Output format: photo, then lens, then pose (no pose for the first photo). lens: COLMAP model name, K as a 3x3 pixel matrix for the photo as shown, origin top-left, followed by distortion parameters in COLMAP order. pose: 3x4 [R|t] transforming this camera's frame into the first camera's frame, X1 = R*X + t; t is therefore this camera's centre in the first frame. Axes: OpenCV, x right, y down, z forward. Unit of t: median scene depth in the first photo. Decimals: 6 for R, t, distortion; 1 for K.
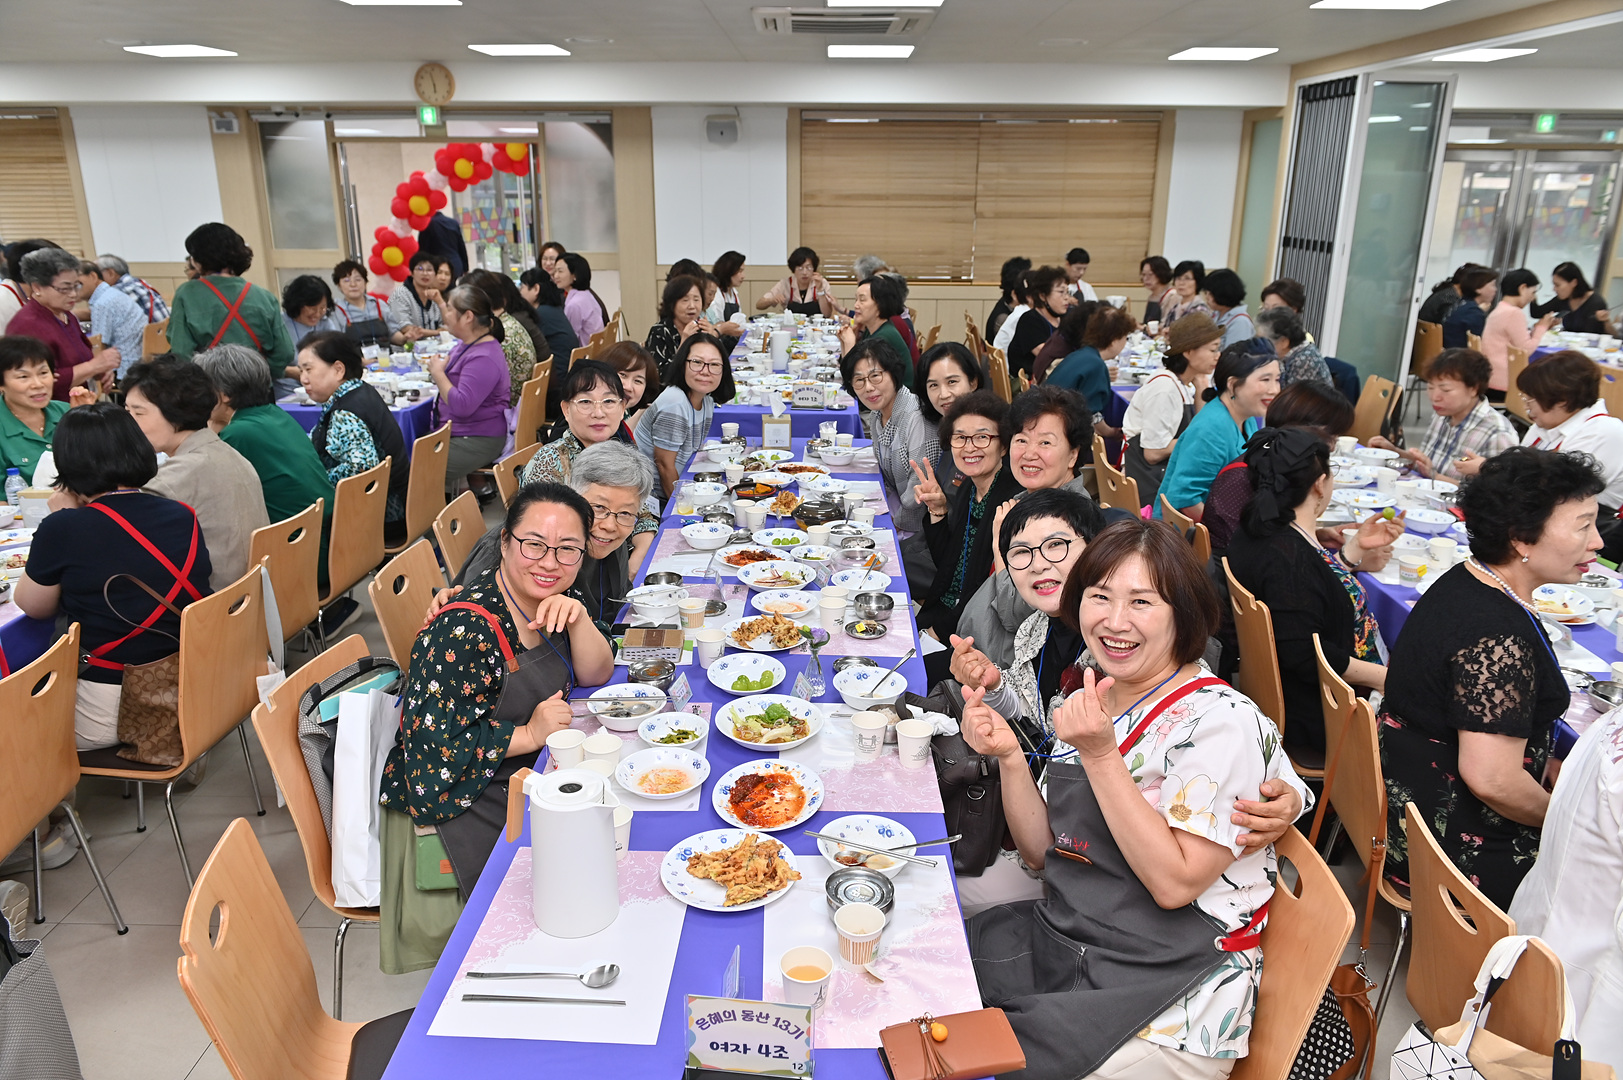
lens RADIAL K [[1117.8, 0, 811.5], [0, 1117.8, 540.0], [0, 0, 1]] dist [-0.059242, -0.003311]
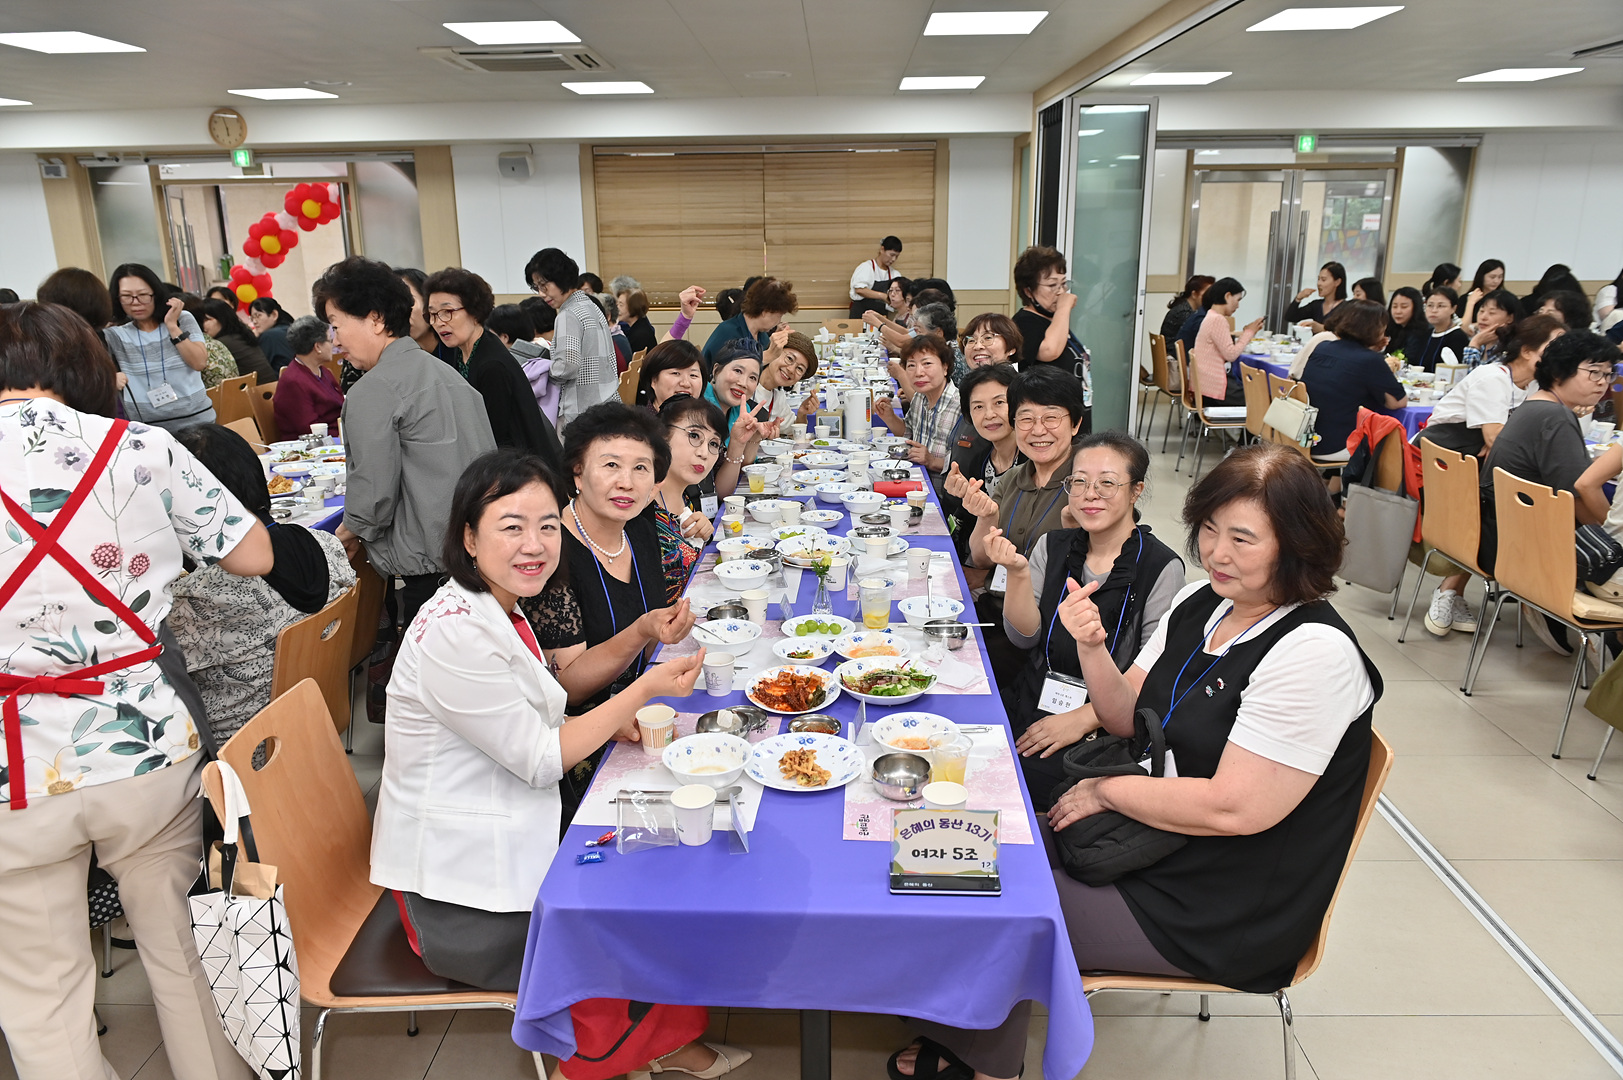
lens RADIAL K [[1108.1, 0, 811.5], [0, 1108.1, 540.0], [0, 0, 1]] dist [-0.066920, 0.001410]
pose [[0.999758, -0.015950, 0.015147, 0.174054], [0.016427, 0.999356, -0.031898, 0.021637], [-0.014629, 0.032139, 0.999376, -0.028843]]
